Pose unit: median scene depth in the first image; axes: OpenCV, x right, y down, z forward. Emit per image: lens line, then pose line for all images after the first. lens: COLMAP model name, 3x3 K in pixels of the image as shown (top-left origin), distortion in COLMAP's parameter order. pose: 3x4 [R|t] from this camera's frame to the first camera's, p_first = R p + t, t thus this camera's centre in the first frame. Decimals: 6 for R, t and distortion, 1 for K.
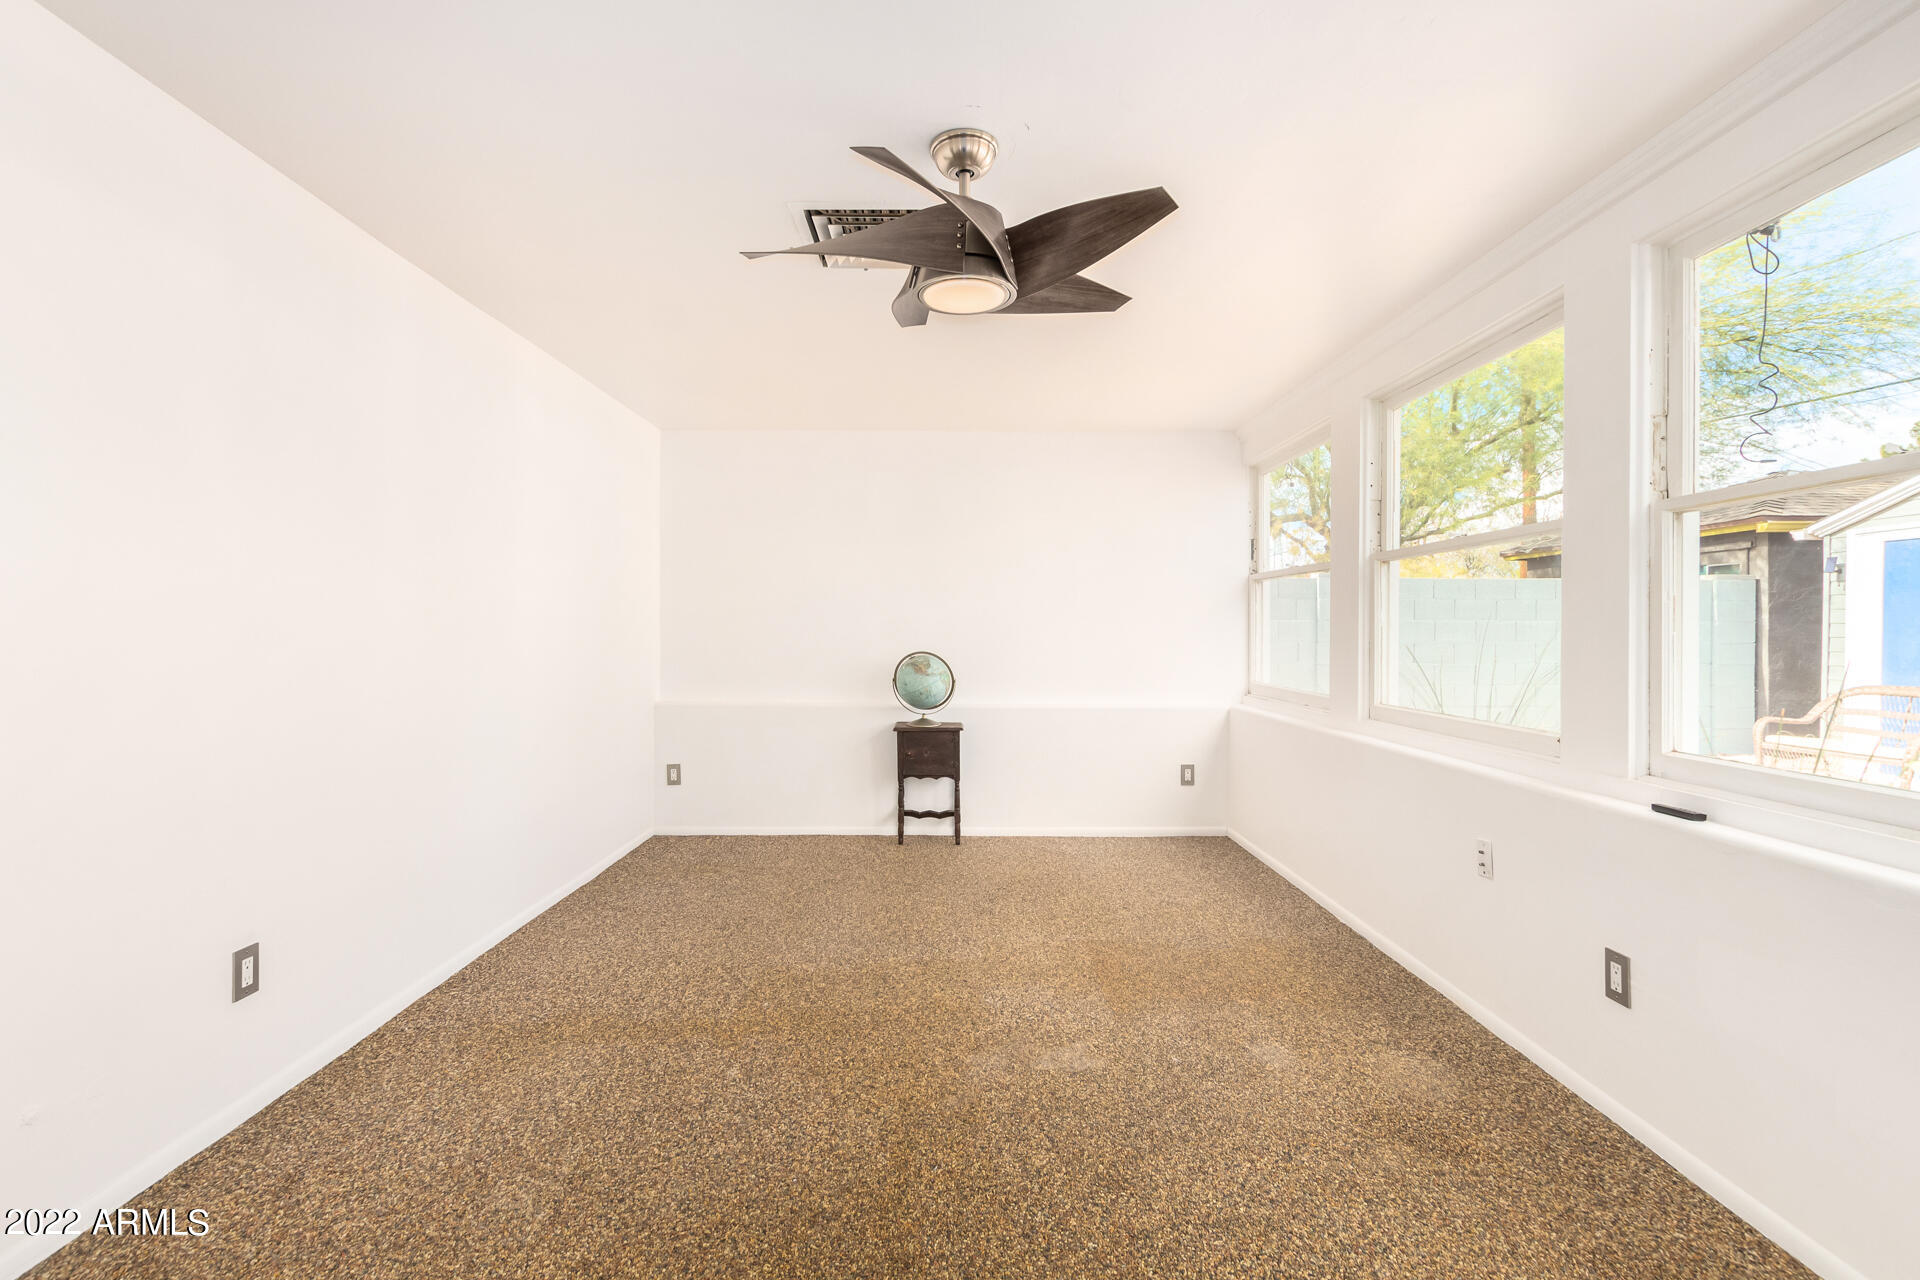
lens RADIAL K [[900.1, 0, 954.0], [0, 900.1, 644.1], [0, 0, 1]] dist [0.003493, -0.001208]
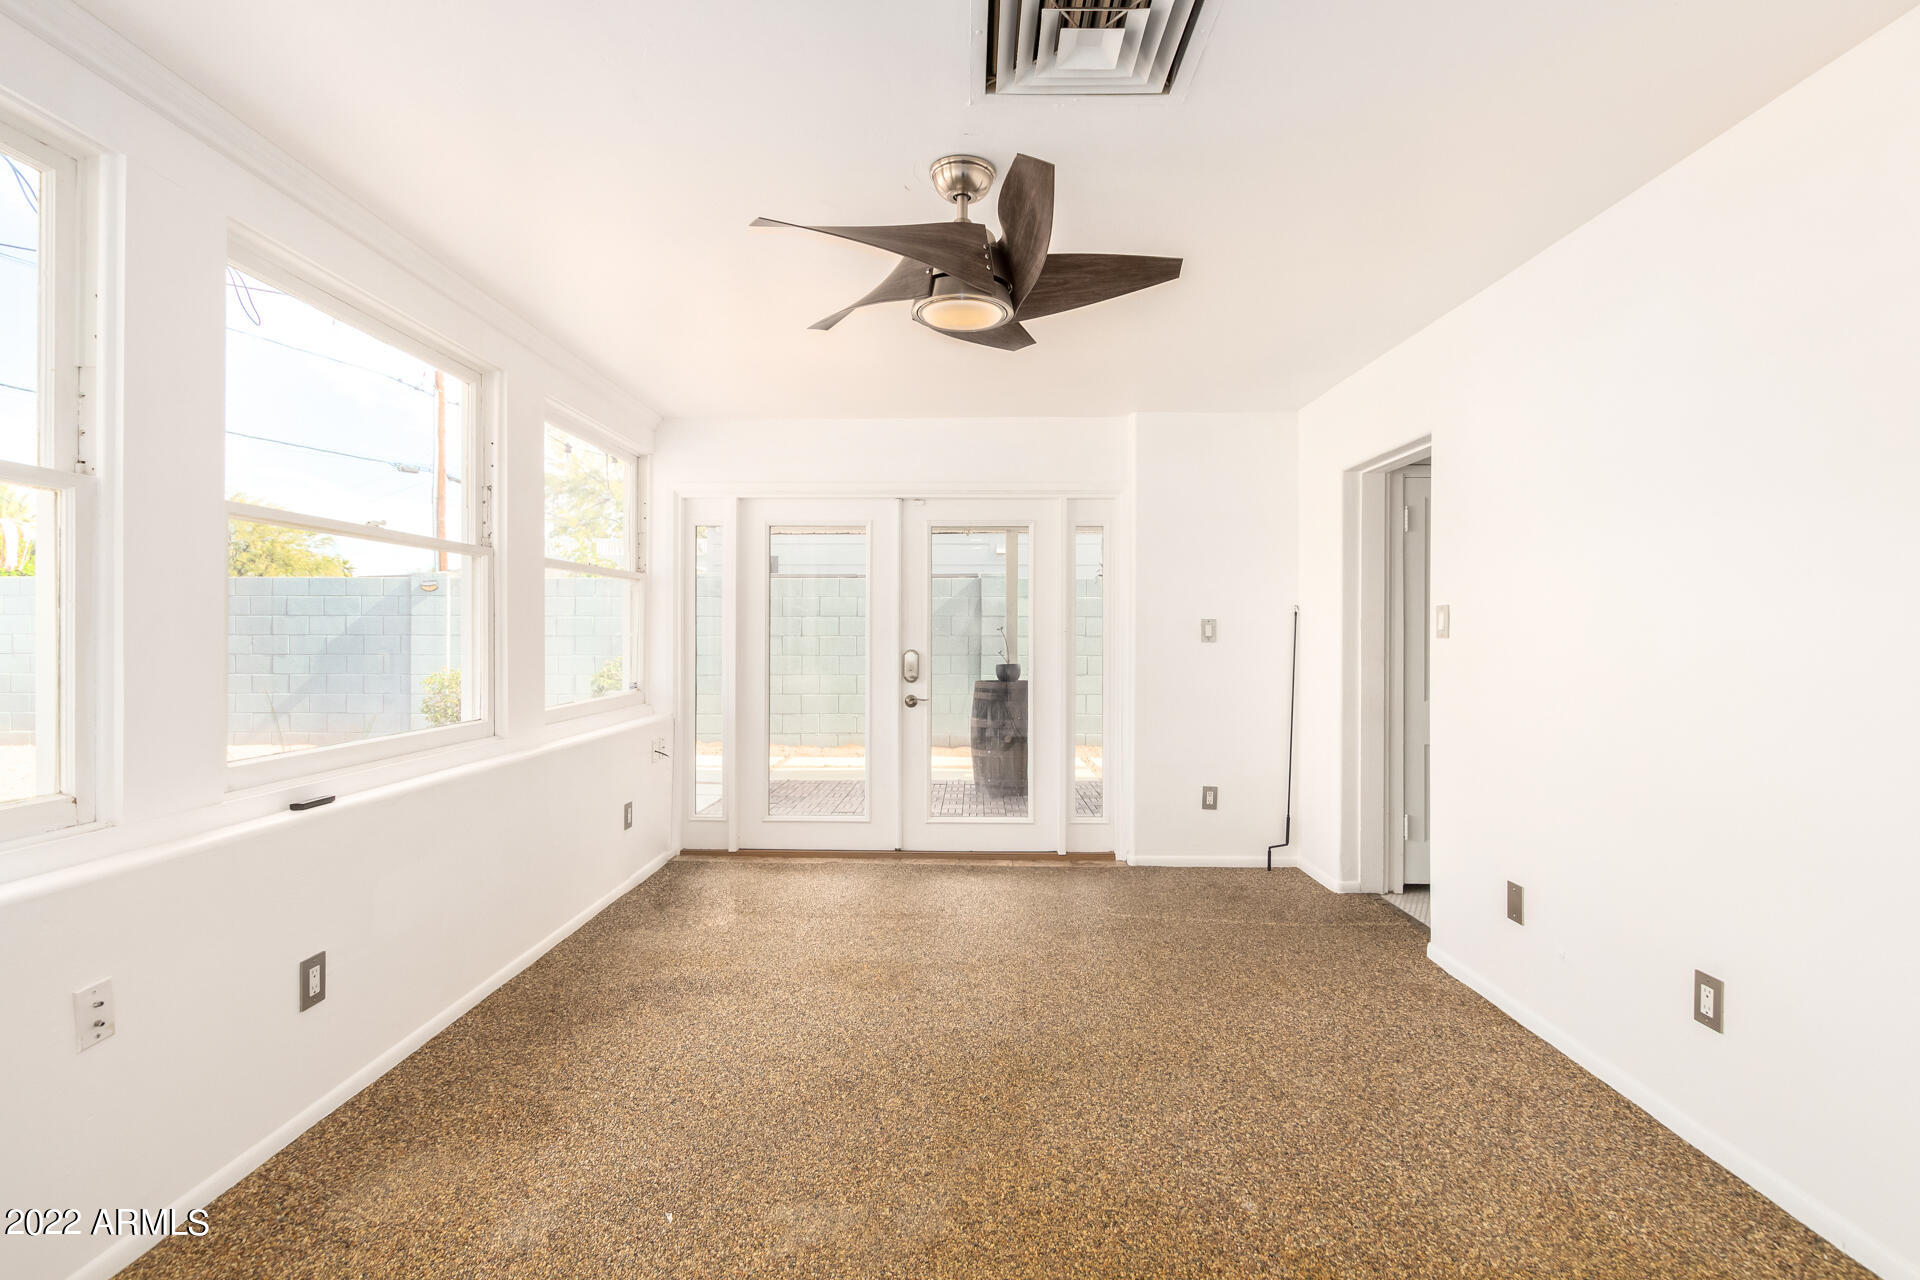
lens RADIAL K [[900.1, 0, 954.0], [0, 900.1, 644.1], [0, 0, 1]] dist [0.003493, -0.001208]
pose [[-0.999771, -0.004896, 0.020849, -0.002342], [-0.004452, 0.999763, 0.021289, -0.032577], [-0.020948, 0.021191, -0.999556, 1.969814]]
